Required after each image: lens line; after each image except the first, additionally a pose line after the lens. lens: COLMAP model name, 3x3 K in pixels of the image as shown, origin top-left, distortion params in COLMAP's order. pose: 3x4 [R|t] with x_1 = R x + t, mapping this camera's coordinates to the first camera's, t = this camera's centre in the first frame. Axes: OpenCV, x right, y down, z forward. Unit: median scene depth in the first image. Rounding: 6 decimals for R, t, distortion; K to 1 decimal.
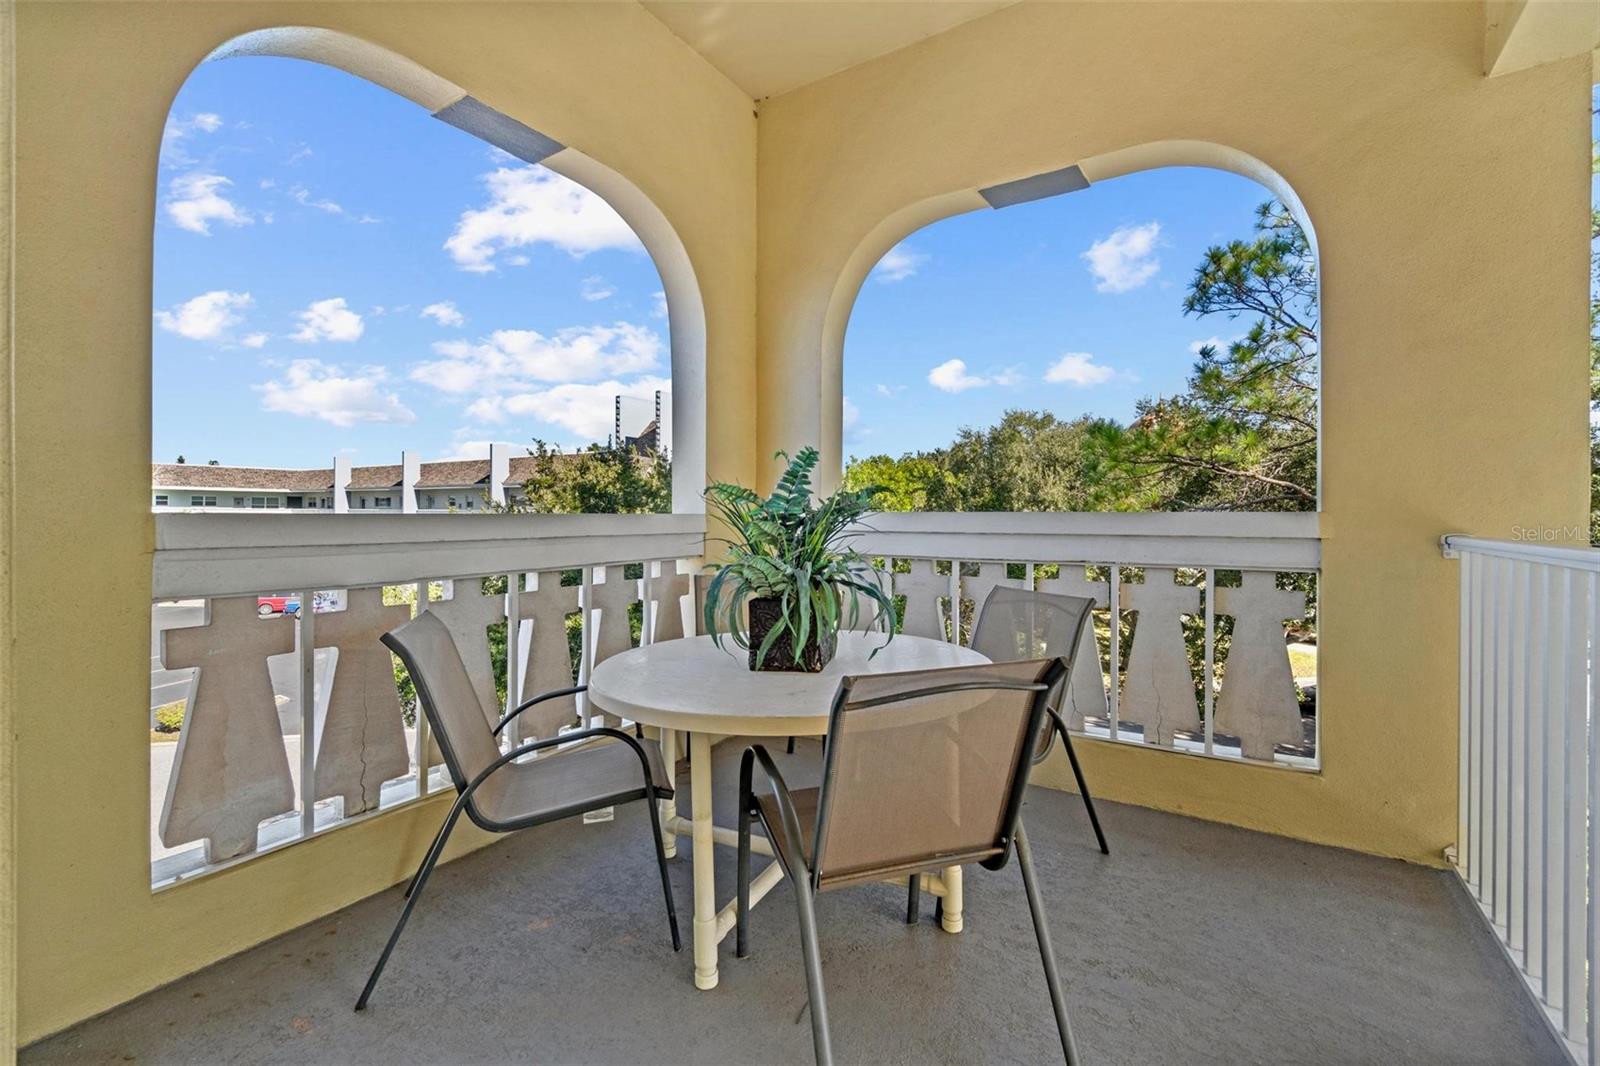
lens RADIAL K [[684.3, 0, 806.3], [0, 684.3, 510.1], [0, 0, 1]] dist [0.004980, -0.000021]
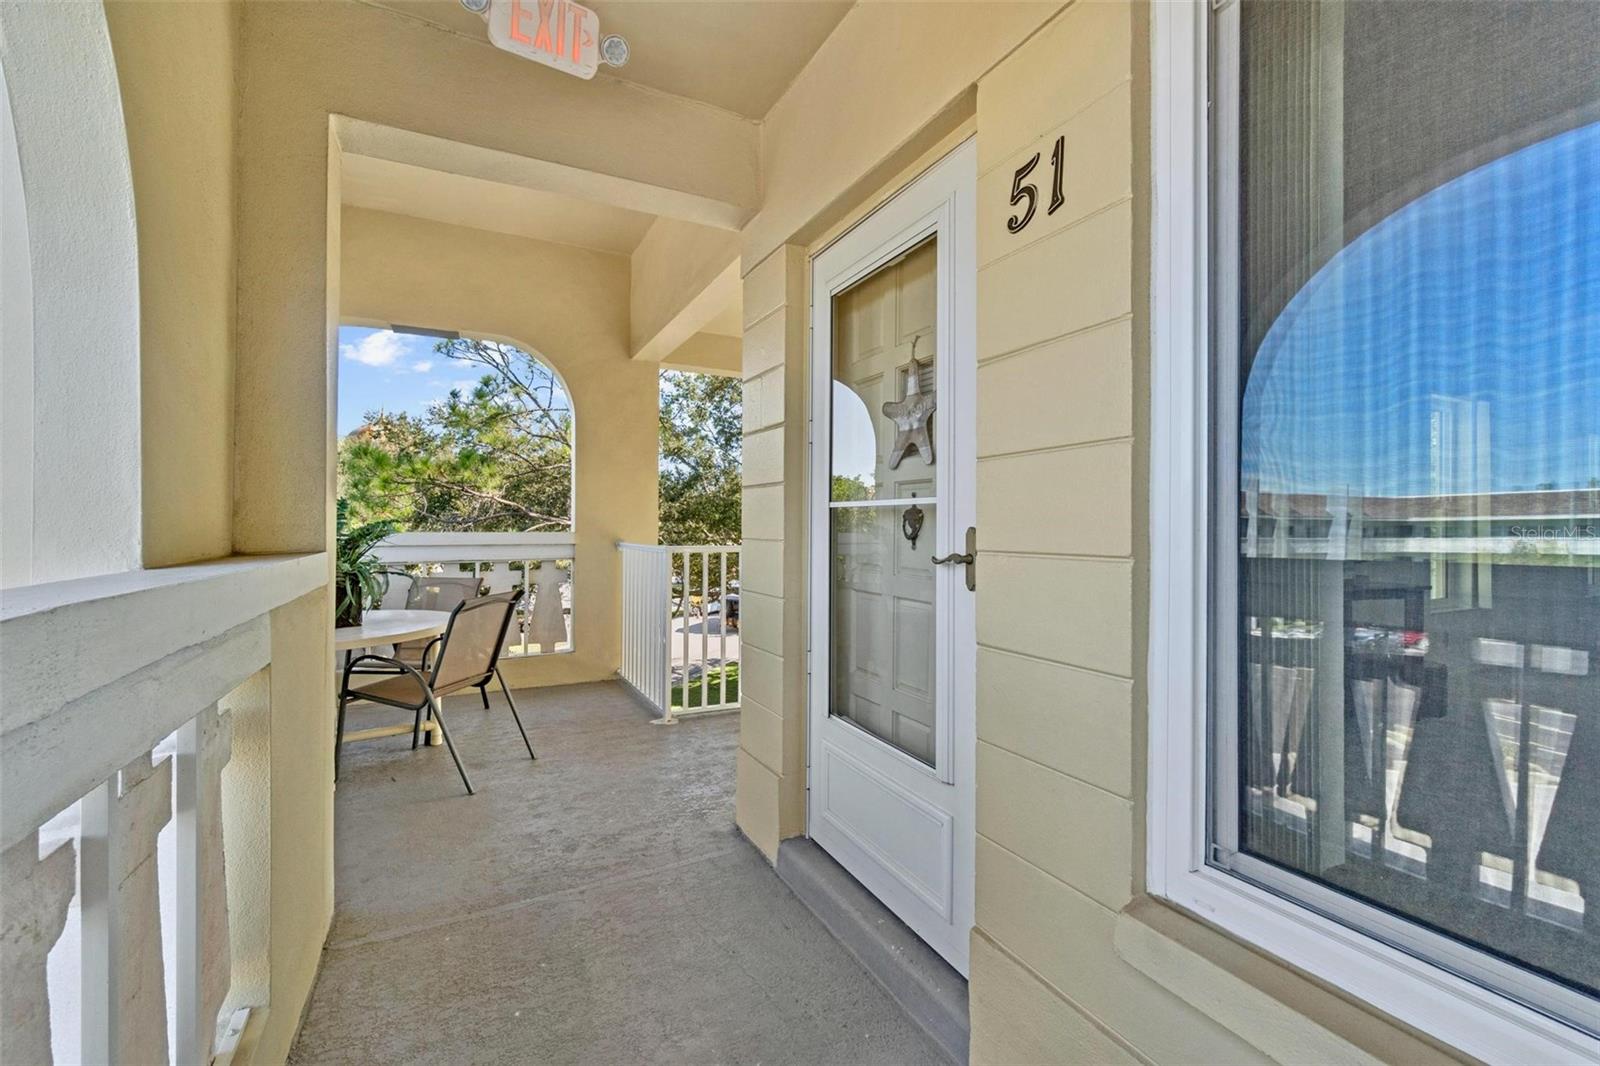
lens RADIAL K [[684.3, 0, 800.5], [0, 684.3, 528.1], [0, 0, 1]] dist [0.004980, -0.000021]
pose [[0.509876, -0.004484, 0.860236, -0.697694], [-0.004614, 0.999958, 0.007947, -0.027656], [-0.860236, -0.008021, 0.509833, -0.671229]]
